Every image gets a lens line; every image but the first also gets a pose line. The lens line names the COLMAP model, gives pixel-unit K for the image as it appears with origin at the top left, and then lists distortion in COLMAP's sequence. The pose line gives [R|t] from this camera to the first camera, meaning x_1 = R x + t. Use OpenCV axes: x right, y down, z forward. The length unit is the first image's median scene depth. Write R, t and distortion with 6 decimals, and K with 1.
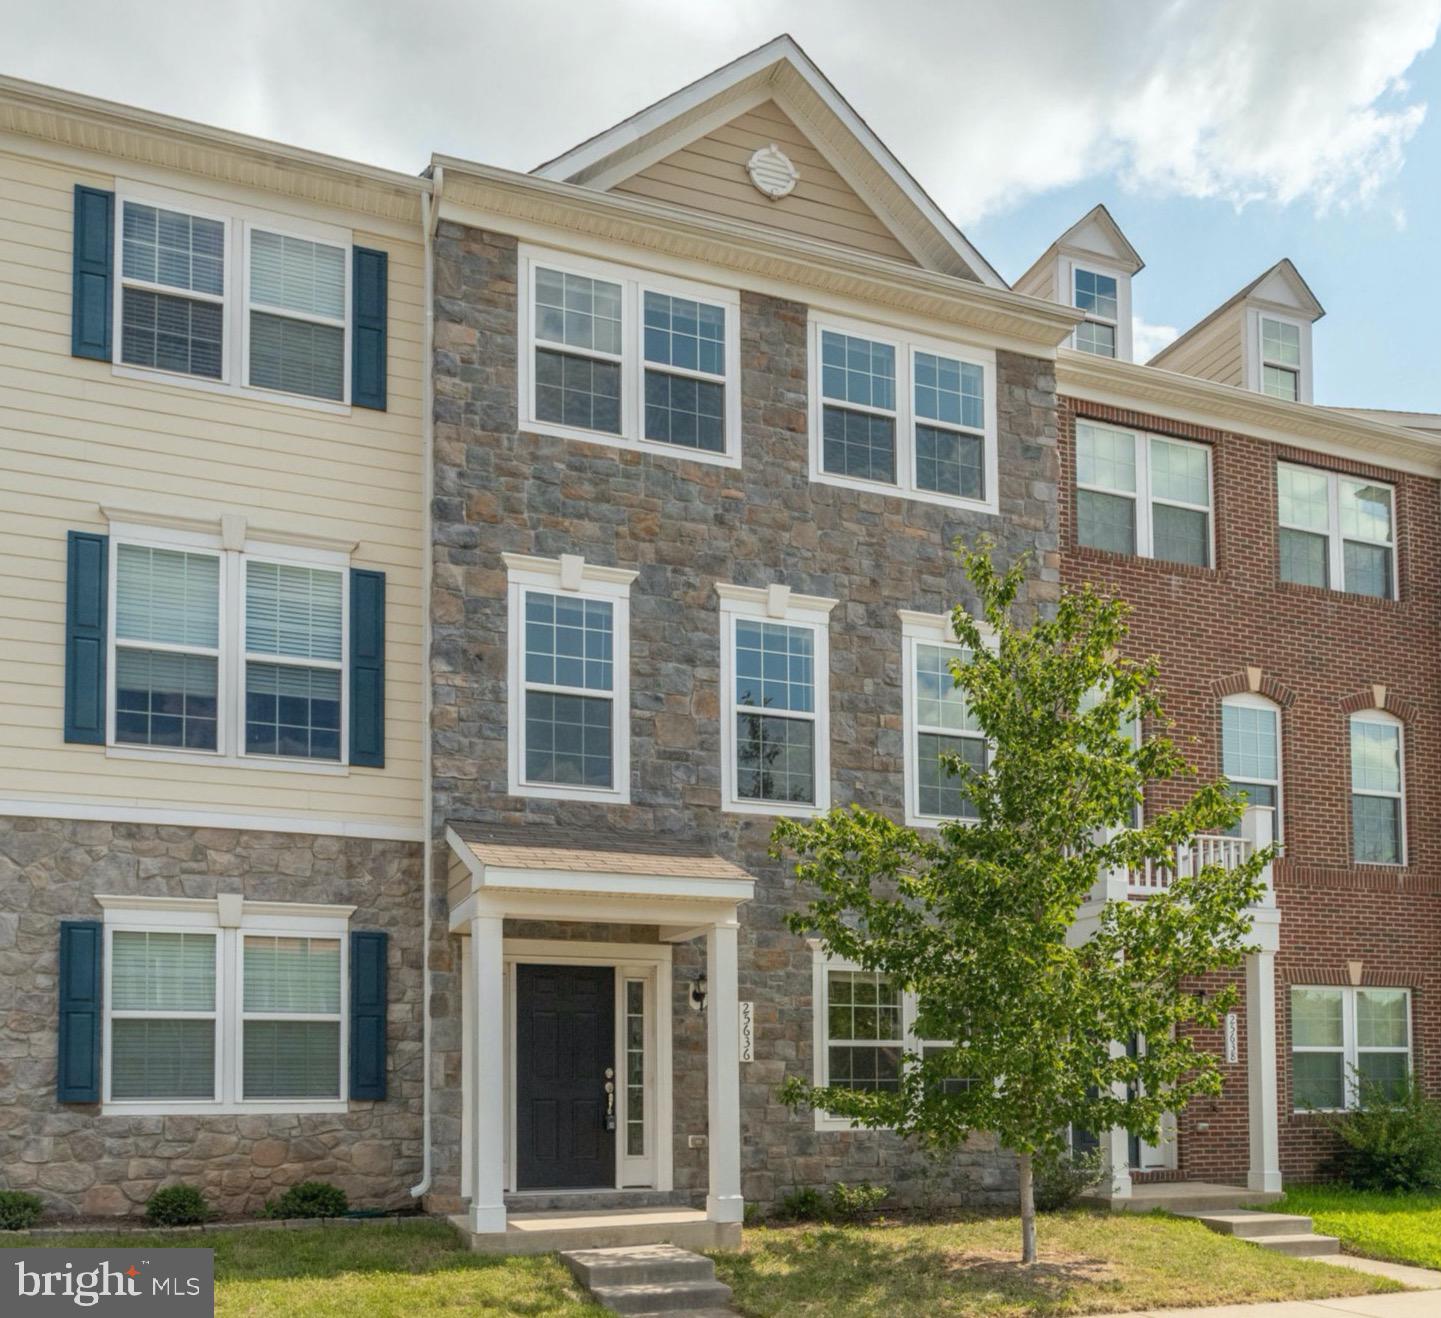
lens RADIAL K [[1081.2, 0, 723.4], [0, 1081.2, 666.4], [0, 0, 1]] dist [-0.010815, 0.006497]
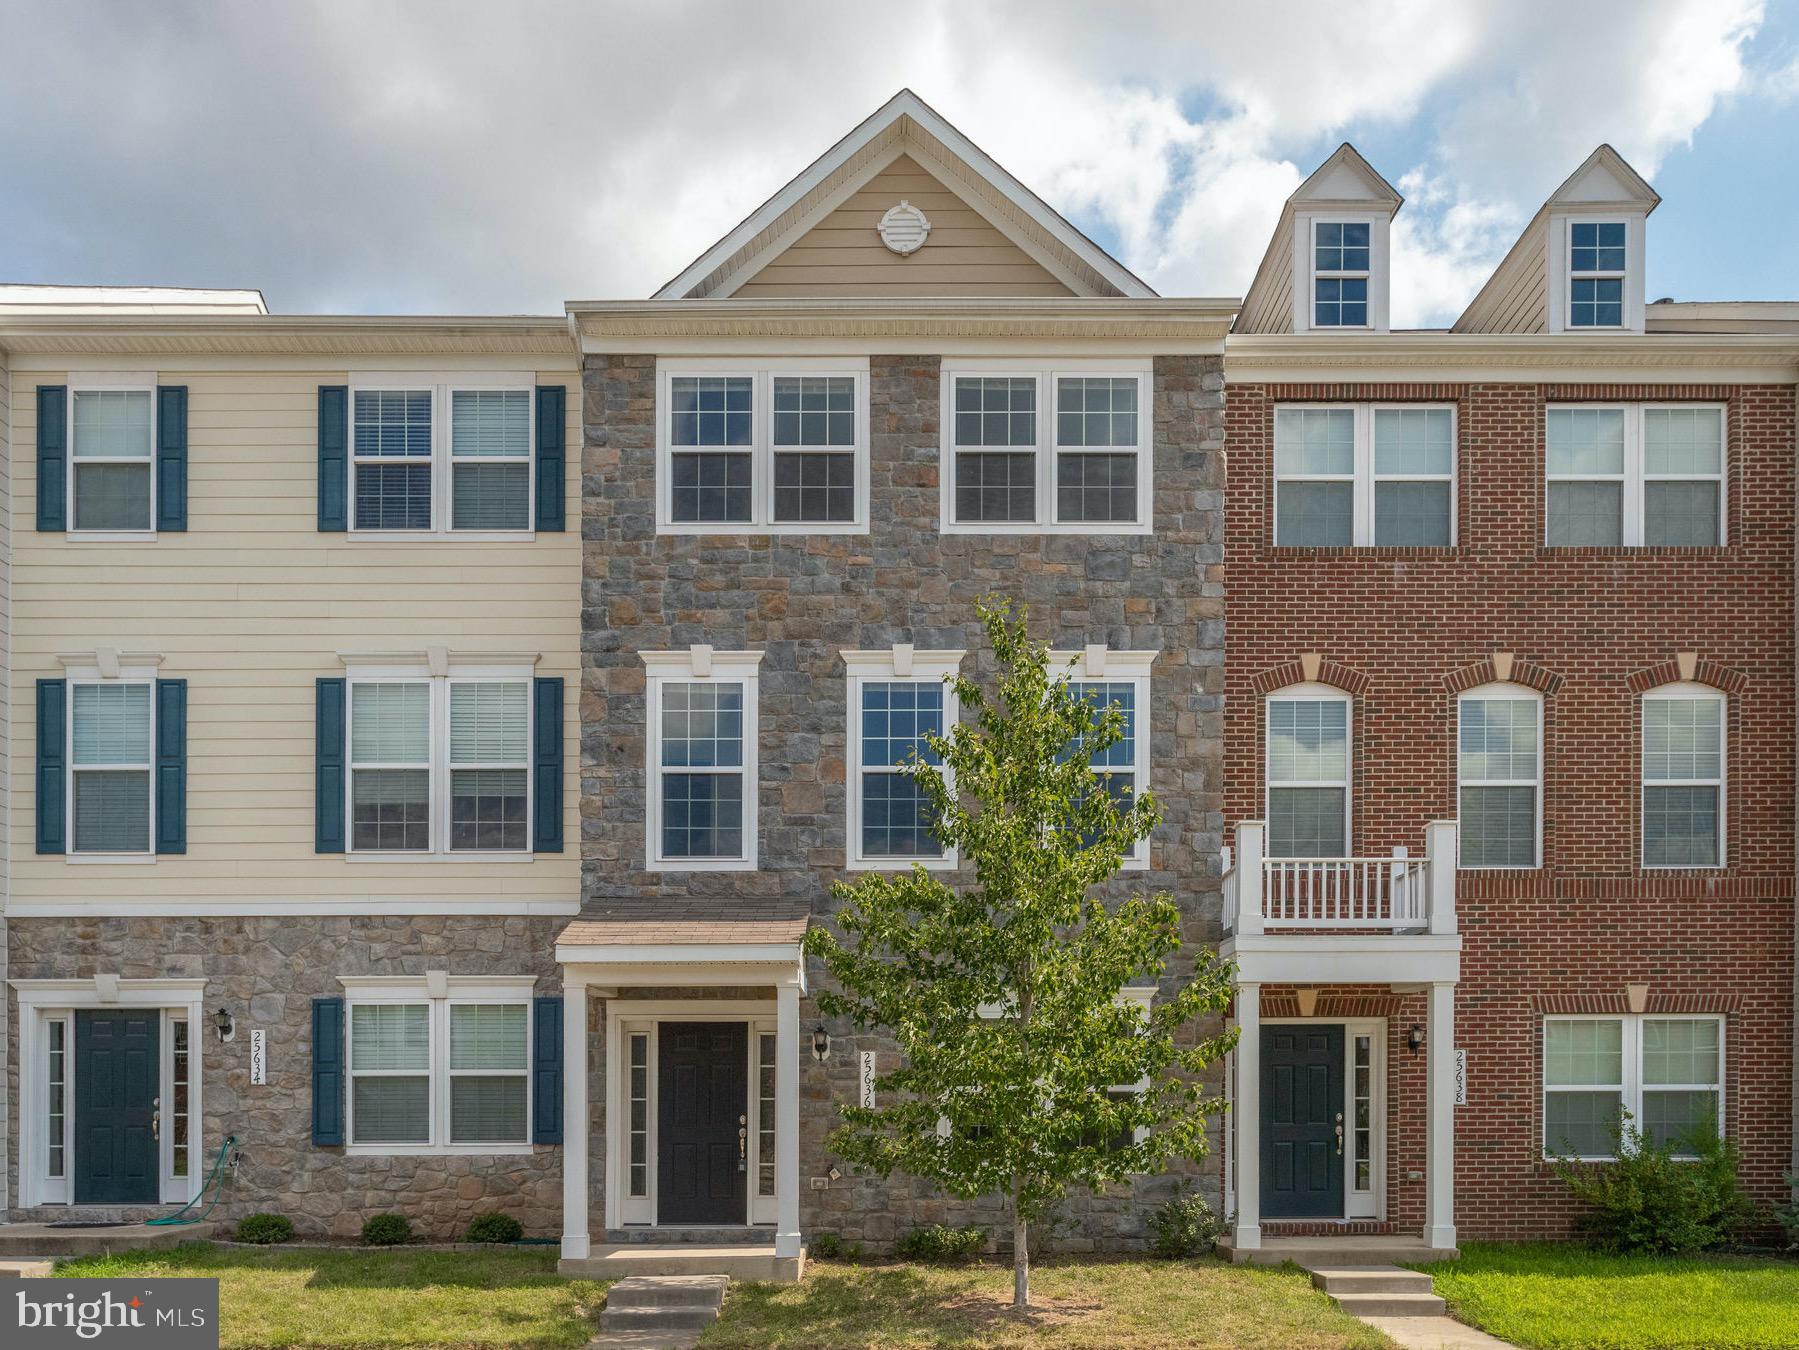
lens RADIAL K [[1158.5, 0, 896.7], [0, 1158.5, 665.5], [0, 0, 1]] dist [-0.007224, 0.003602]
pose [[0.948665, -0.116141, -0.294187, 0.368445], [0.115604, 0.993108, -0.019278, -0.034319], [0.294398, -0.015721, 0.955553, -0.059280]]
